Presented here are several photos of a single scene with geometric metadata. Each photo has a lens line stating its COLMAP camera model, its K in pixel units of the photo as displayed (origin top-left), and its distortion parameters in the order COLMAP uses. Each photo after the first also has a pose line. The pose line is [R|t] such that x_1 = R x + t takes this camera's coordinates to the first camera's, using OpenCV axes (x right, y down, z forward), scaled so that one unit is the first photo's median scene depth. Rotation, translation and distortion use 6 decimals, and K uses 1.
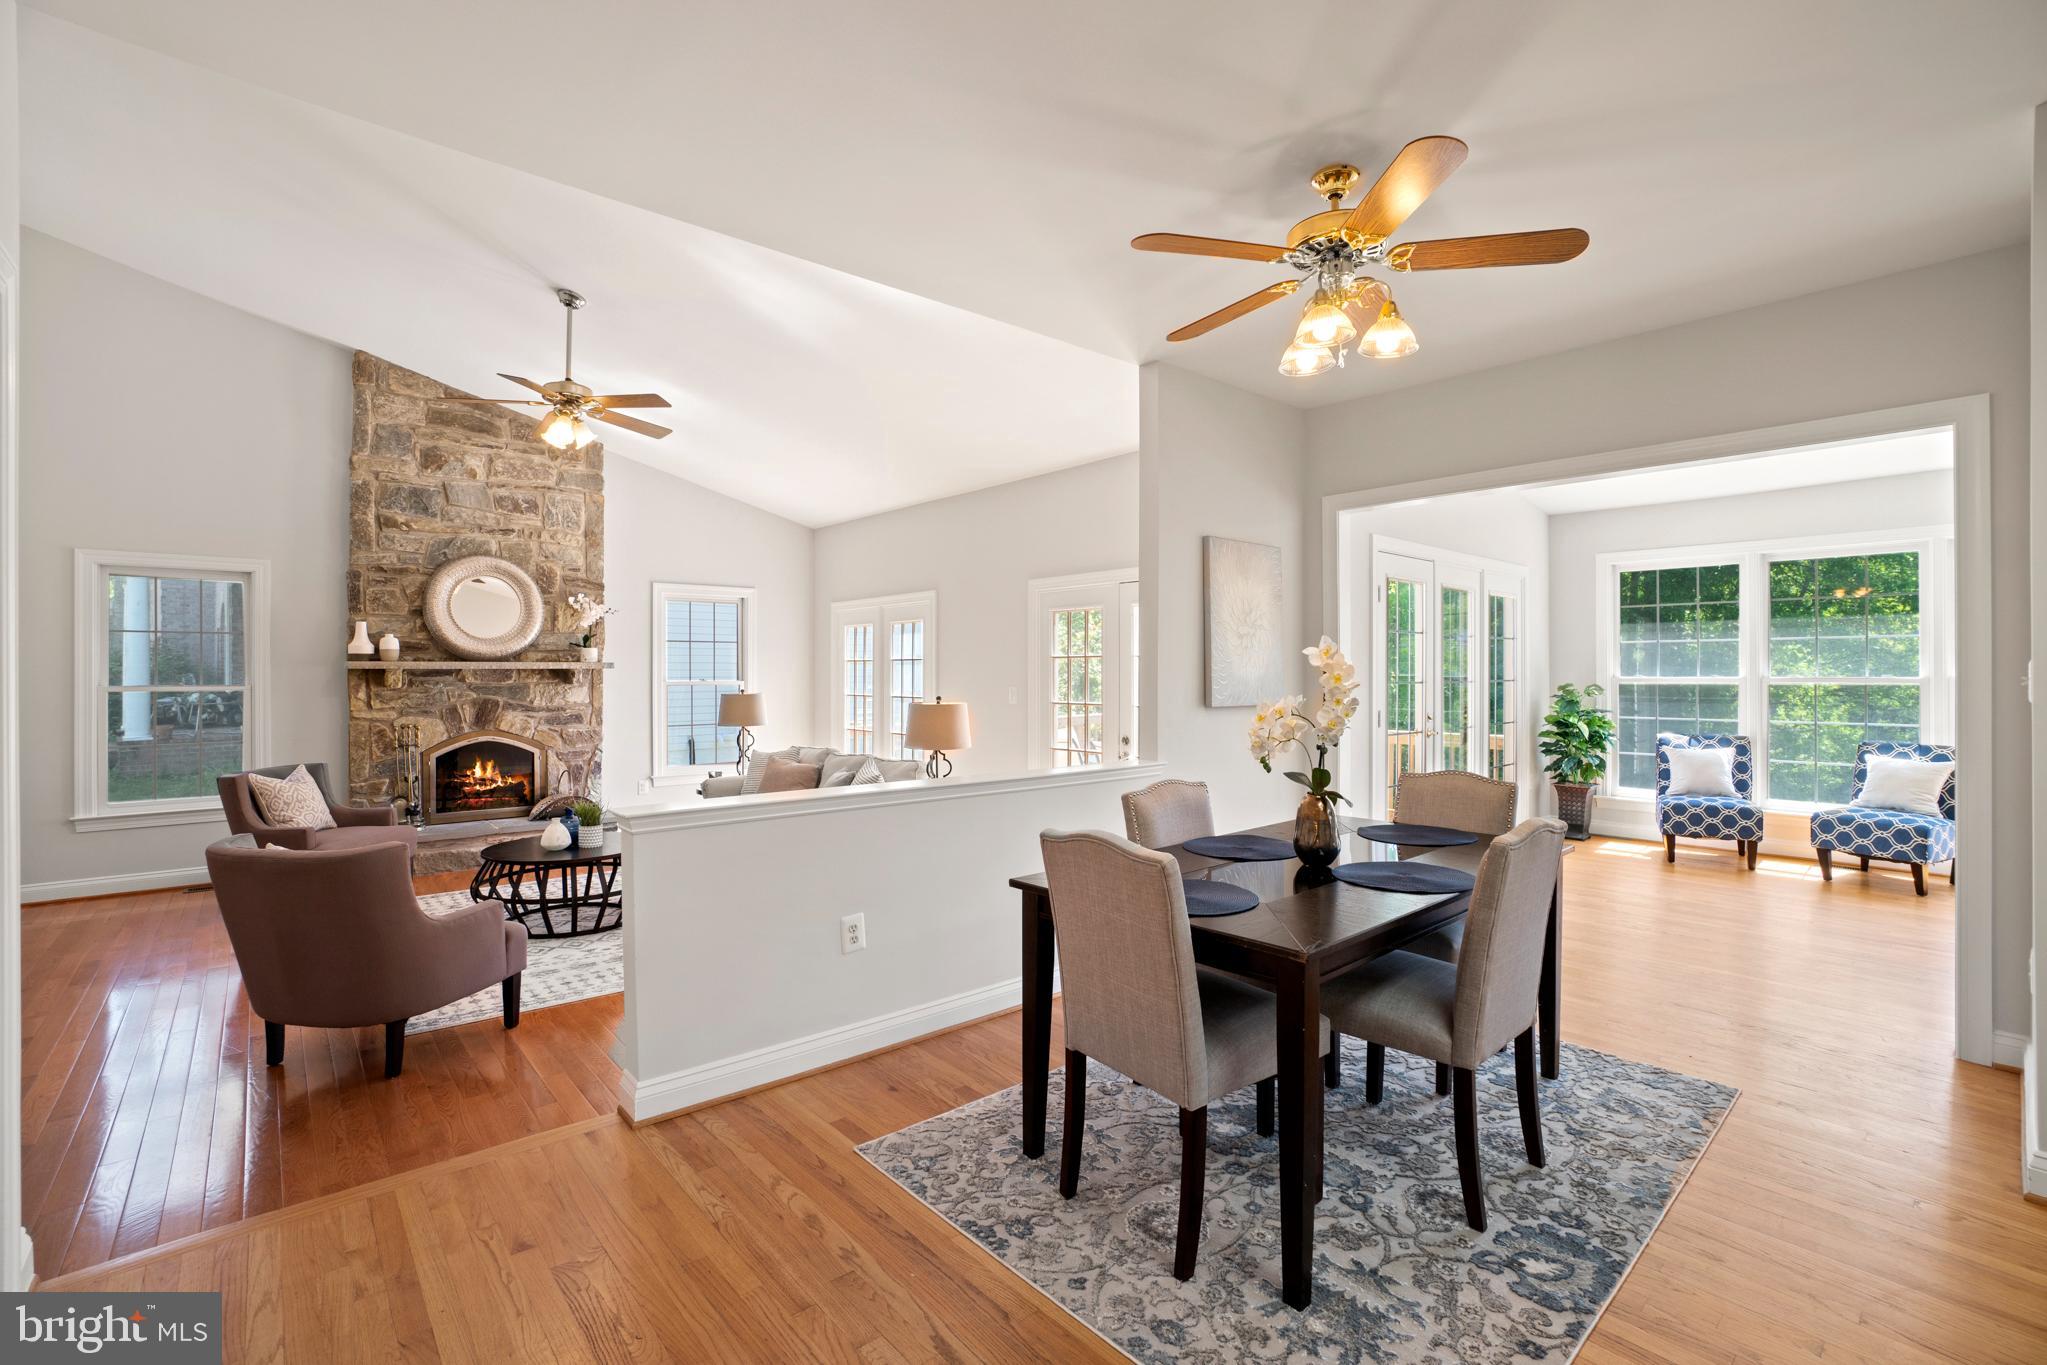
lens RADIAL K [[904.9, 0, 1024.1], [0, 904.9, 670.6], [0, 0, 1]] dist [-0.067602, 0.023783]
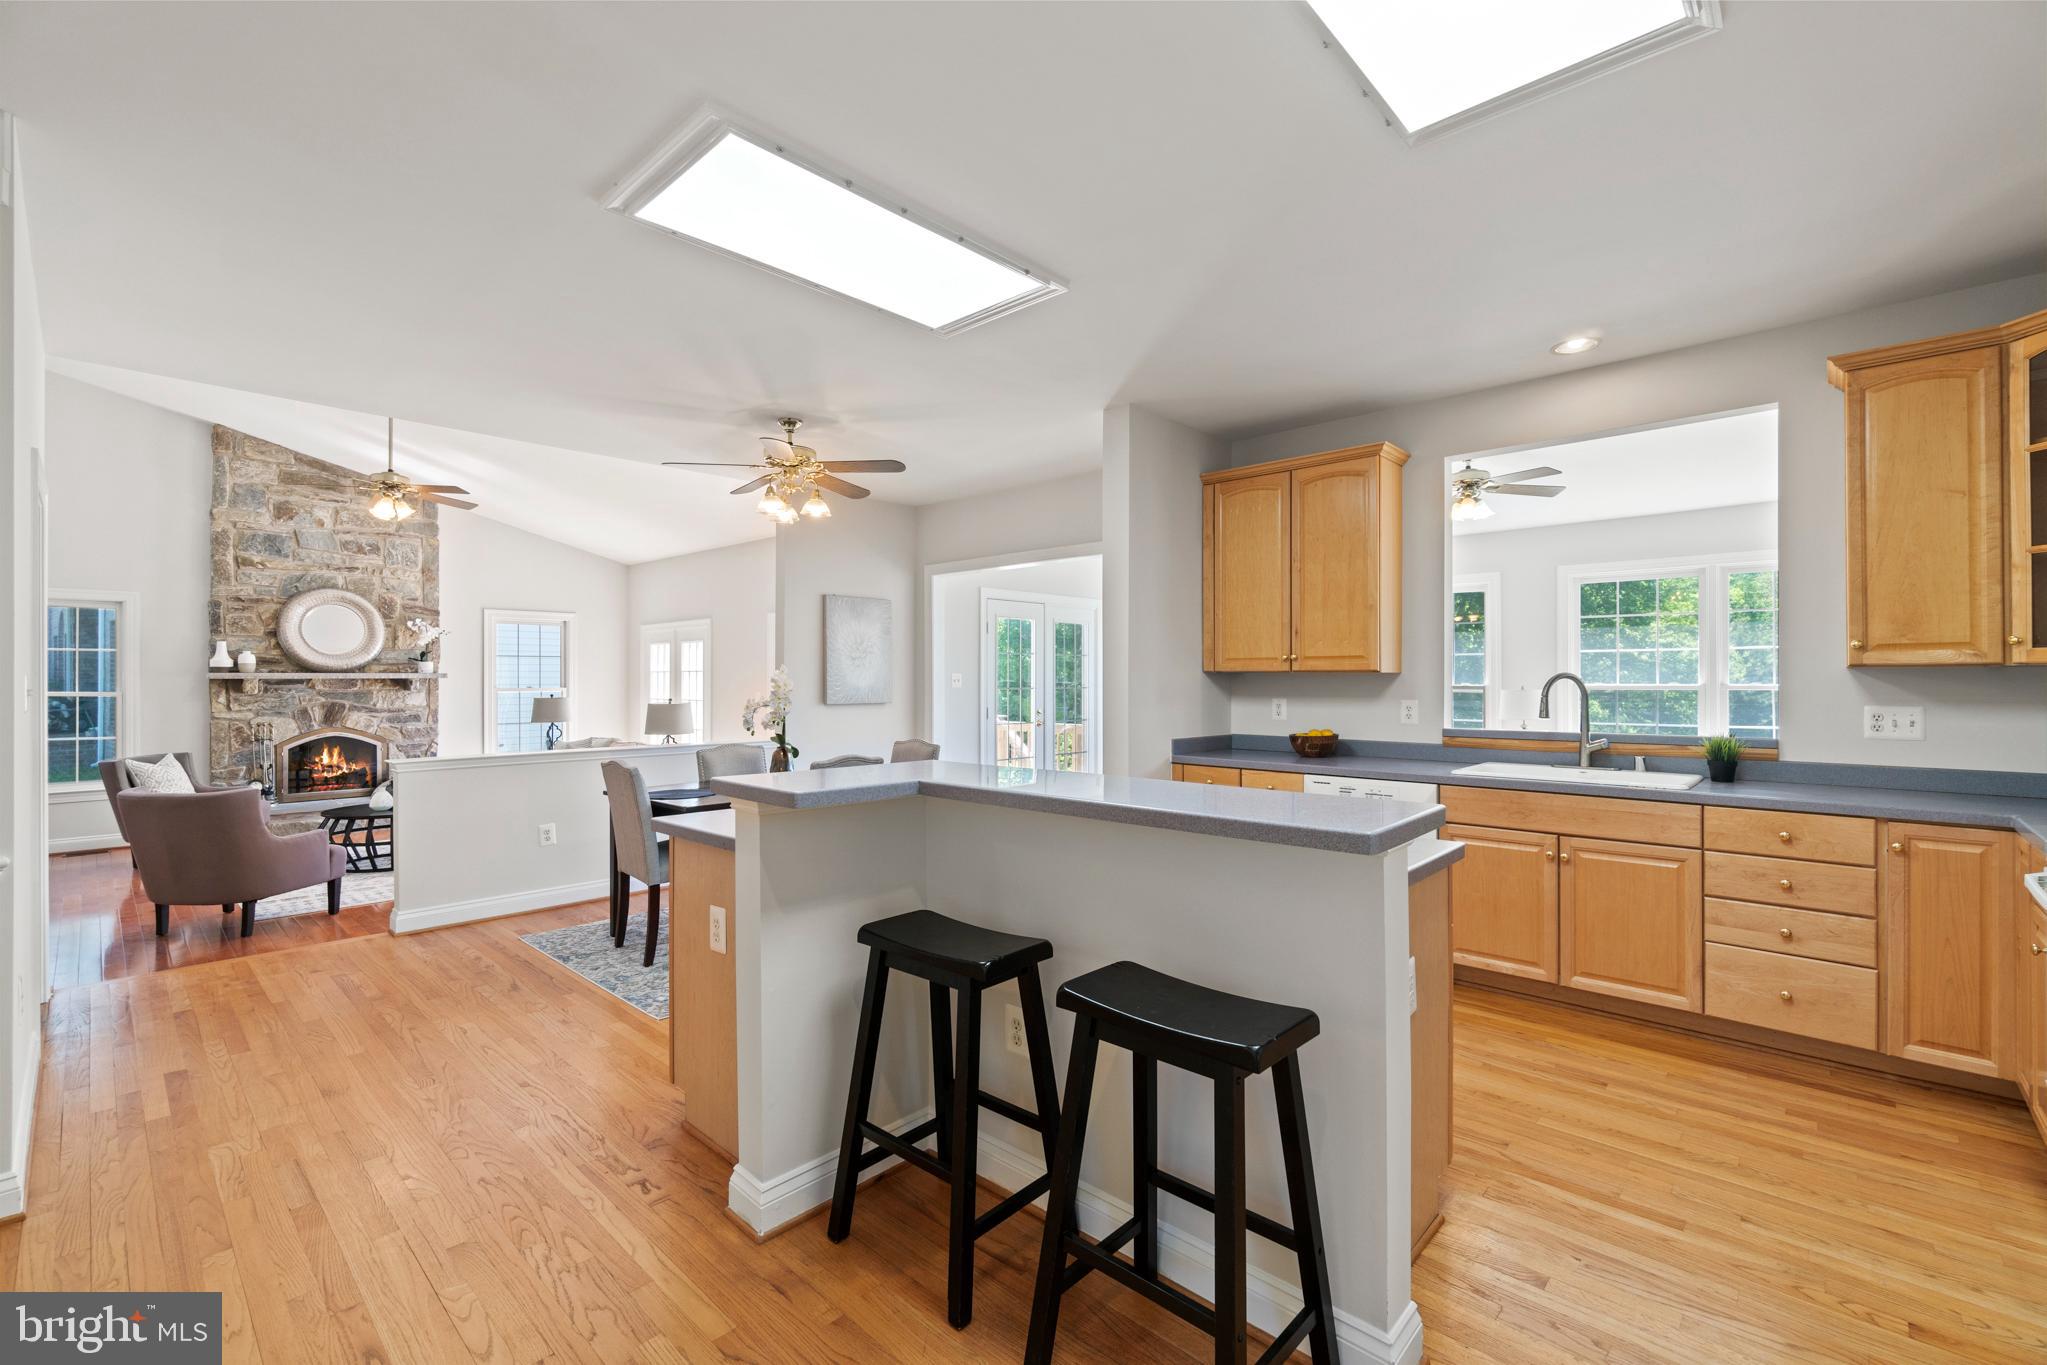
lens RADIAL K [[879.8, 0, 1022.2], [0, 879.8, 677.5], [0, 0, 1]] dist [-0.003202, 0.000719]
pose [[0.995164, 0.000835, 0.098227, 0.248802], [-0.000762, 0.999999, -0.000778, -0.003327], [-0.098228, 0.000699, 0.995164, -0.345913]]
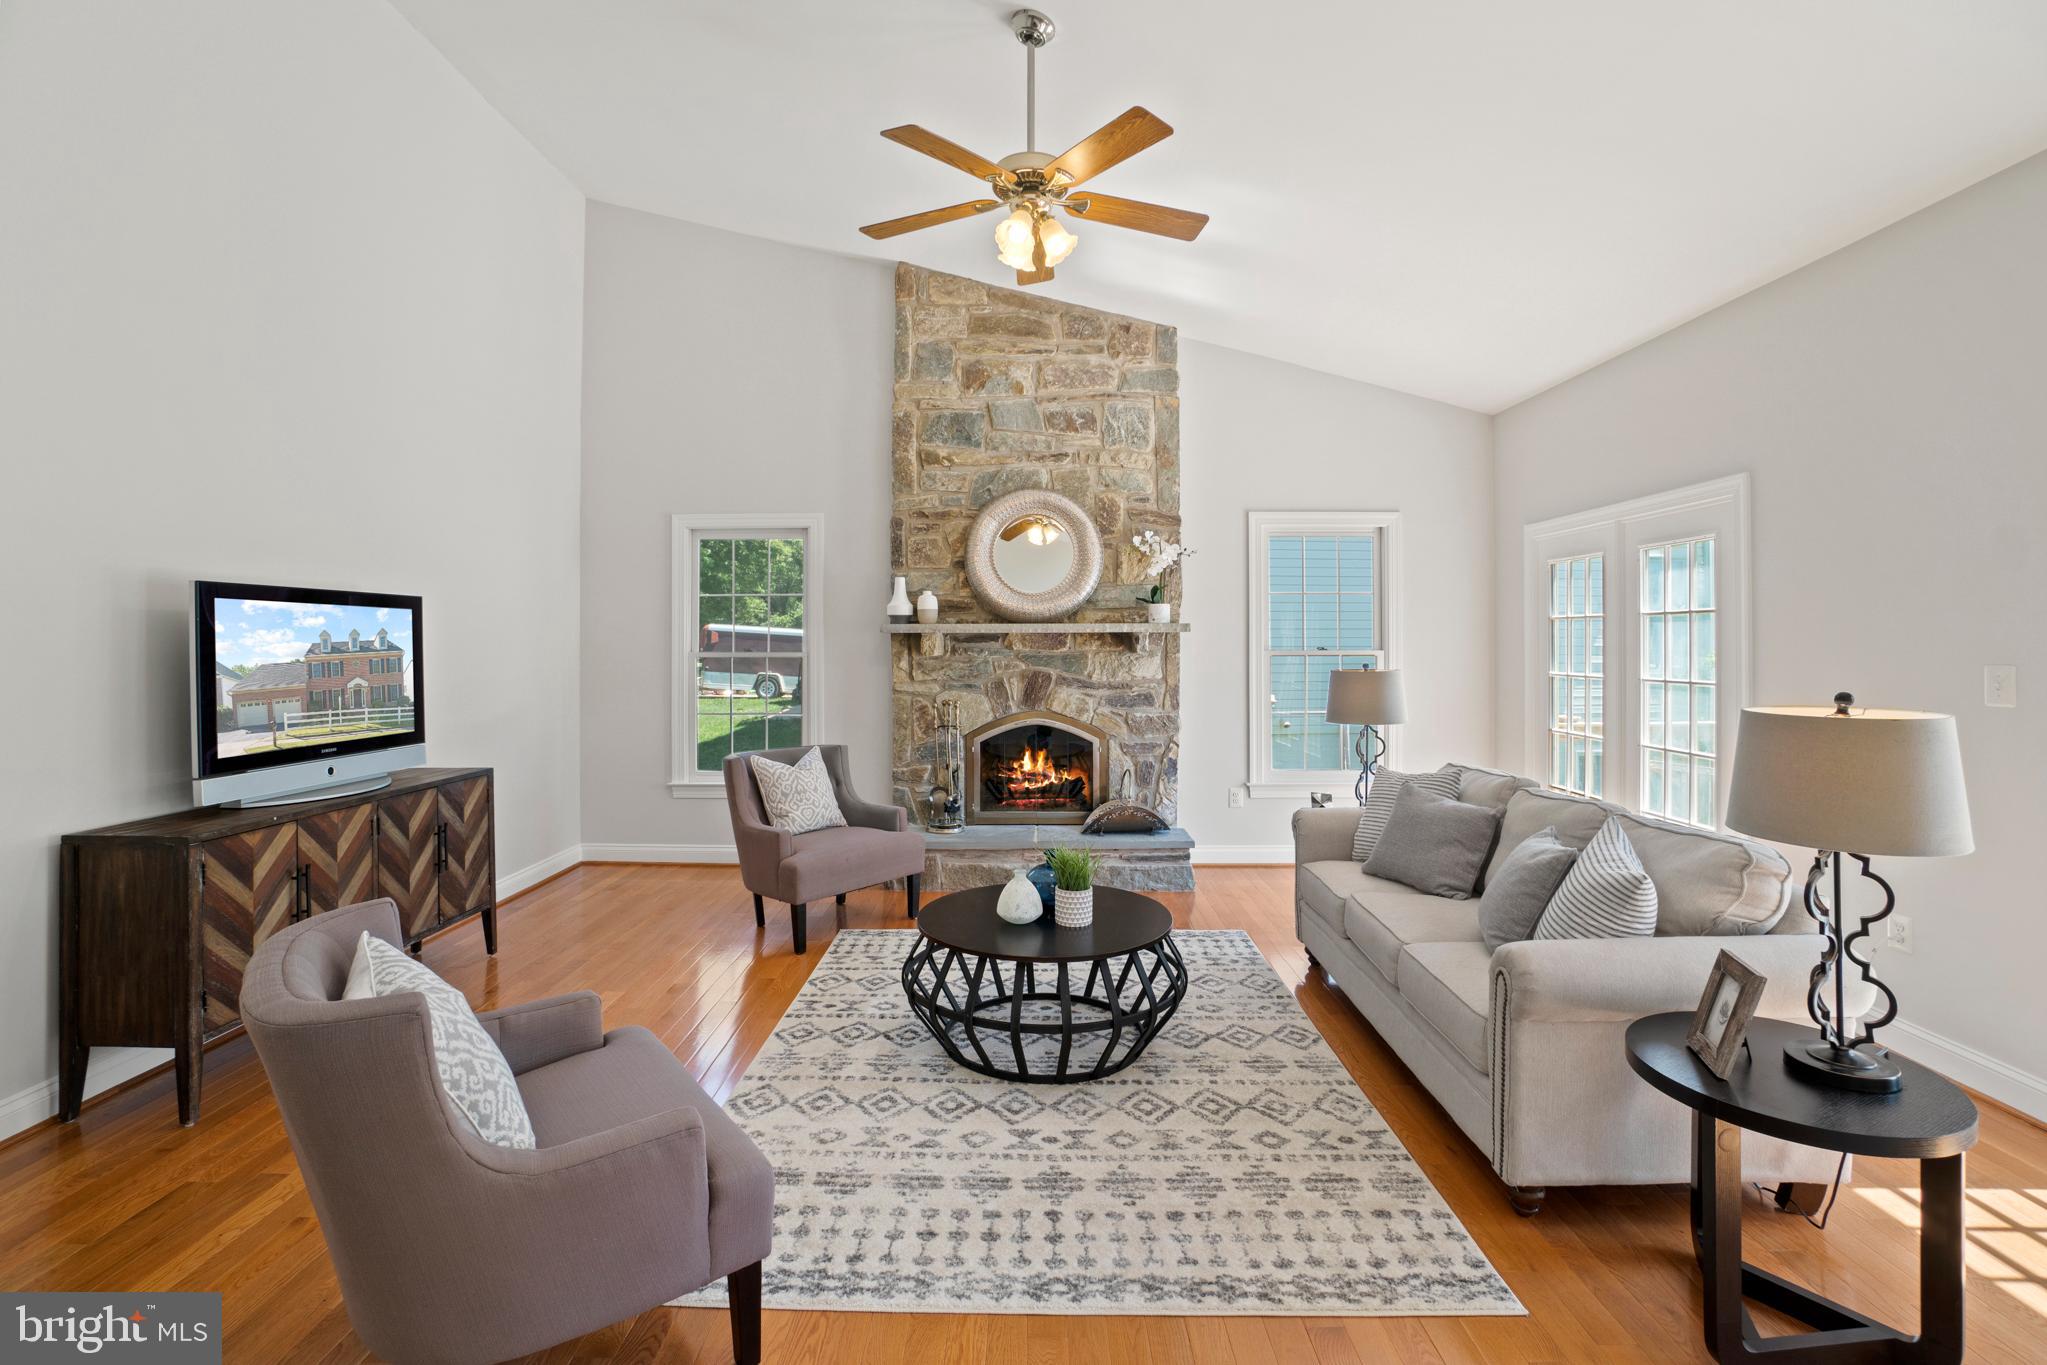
lens RADIAL K [[911.3, 0, 1021.9], [0, 911.3, 636.1], [0, 0, 1]] dist [-0.066115, 0.024345]
pose [[0.745565, -0.004065, -0.666420, -0.079427], [0.001315, 0.999988, -0.004629, 0.004673], [0.666431, 0.002574, 0.745562, 0.397937]]
